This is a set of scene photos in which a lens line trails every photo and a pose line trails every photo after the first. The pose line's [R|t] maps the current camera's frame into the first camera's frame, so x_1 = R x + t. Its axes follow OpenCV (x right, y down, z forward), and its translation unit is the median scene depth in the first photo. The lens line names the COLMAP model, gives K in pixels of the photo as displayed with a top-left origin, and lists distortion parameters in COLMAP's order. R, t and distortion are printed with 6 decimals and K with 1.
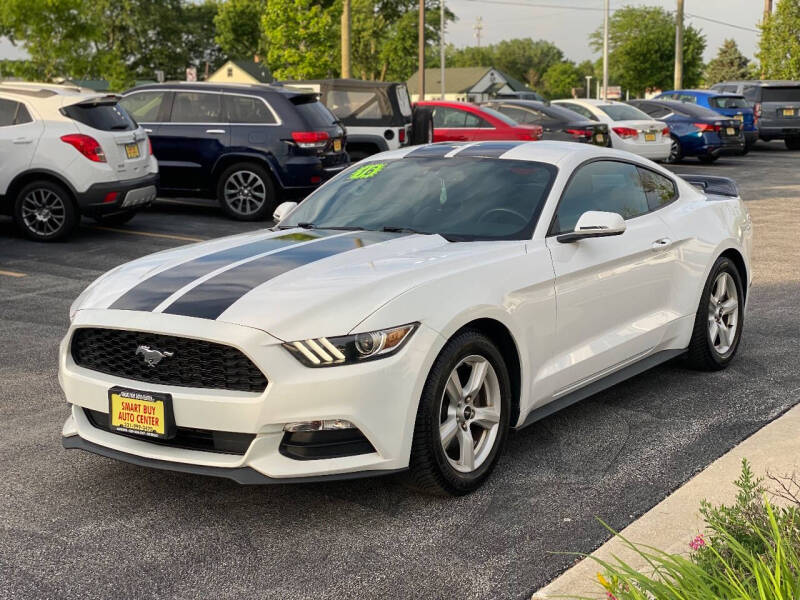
lens RADIAL K [[1199.4, 0, 399.1], [0, 1199.4, 298.0], [0, 0, 1]] dist [0.132251, -0.113338]
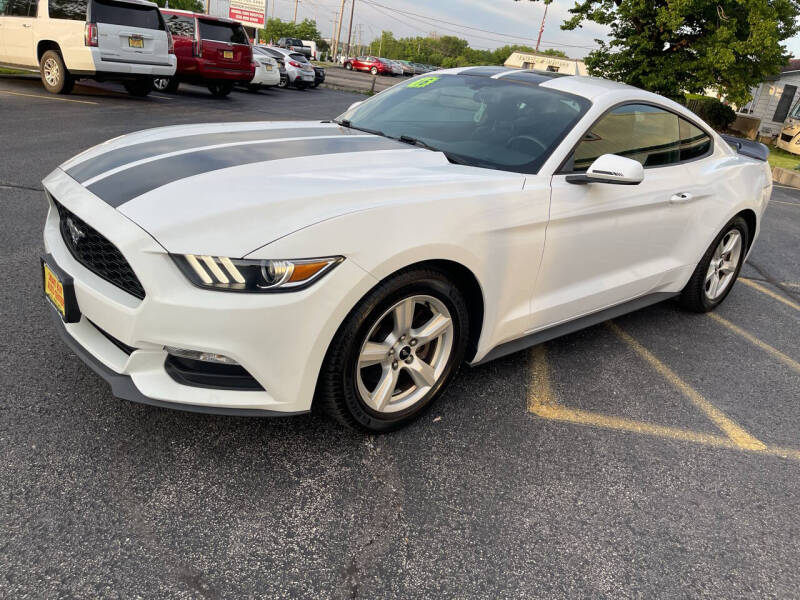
lens RADIAL K [[591.9, 0, 417.5], [0, 591.9, 308.2], [0, 0, 1]] dist [0.058387, -0.075111]
pose [[0.963007, 0.212733, -0.165416, 0.140349], [-0.169424, 0.955310, 0.242234, -0.053462], [0.209555, -0.205247, 0.956013, 0.595568]]
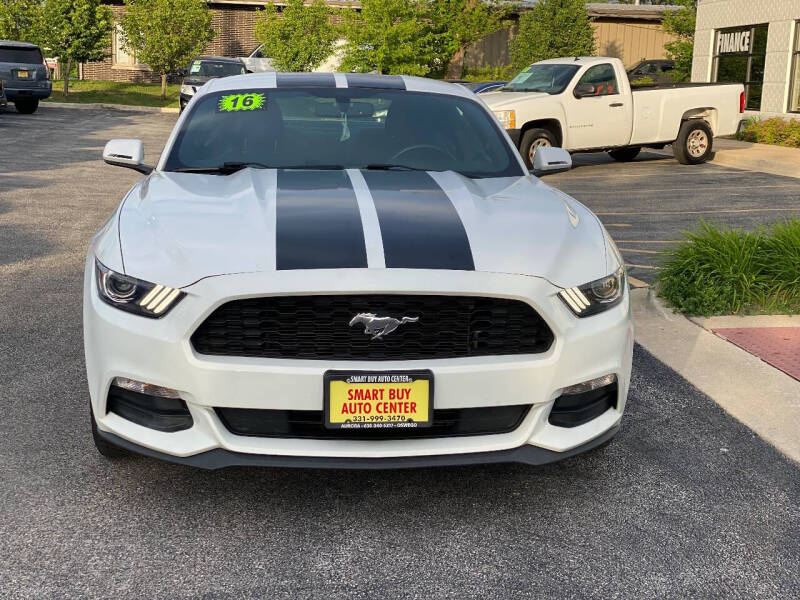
lens RADIAL K [[1199.4, 0, 399.1], [0, 1199.4, 298.0], [0, 0, 1]] dist [0.132251, -0.113338]
pose [[0.753078, -0.079610, 0.653097, -0.689339], [0.063799, 0.996811, 0.047941, -0.004885], [-0.654831, 0.005564, 0.755755, 0.413403]]
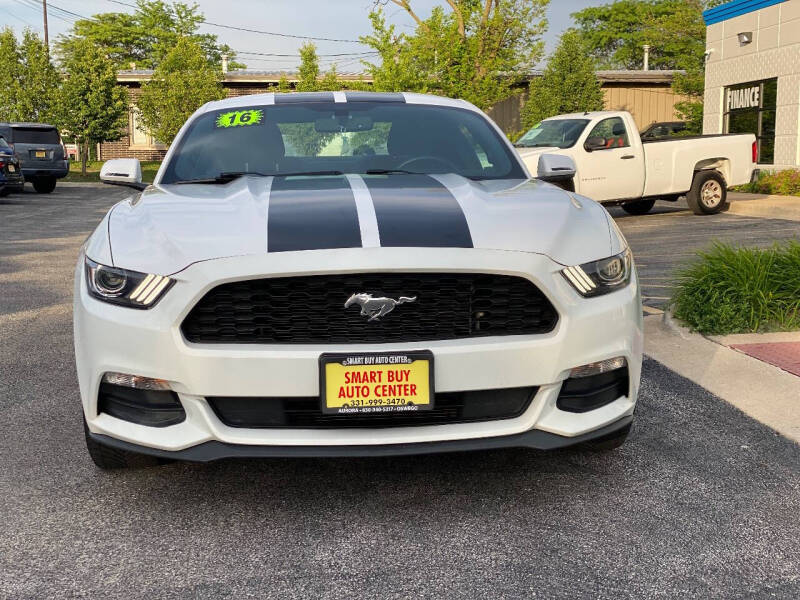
lens RADIAL K [[1199.4, 0, 399.1], [0, 1199.4, 298.0], [0, 0, 1]] dist [0.132251, -0.113338]
pose [[0.762217, -0.060829, 0.644457, -0.664222], [0.094199, 0.995400, -0.017458, 0.057125], [-0.640431, 0.074014, 0.764441, 0.427122]]
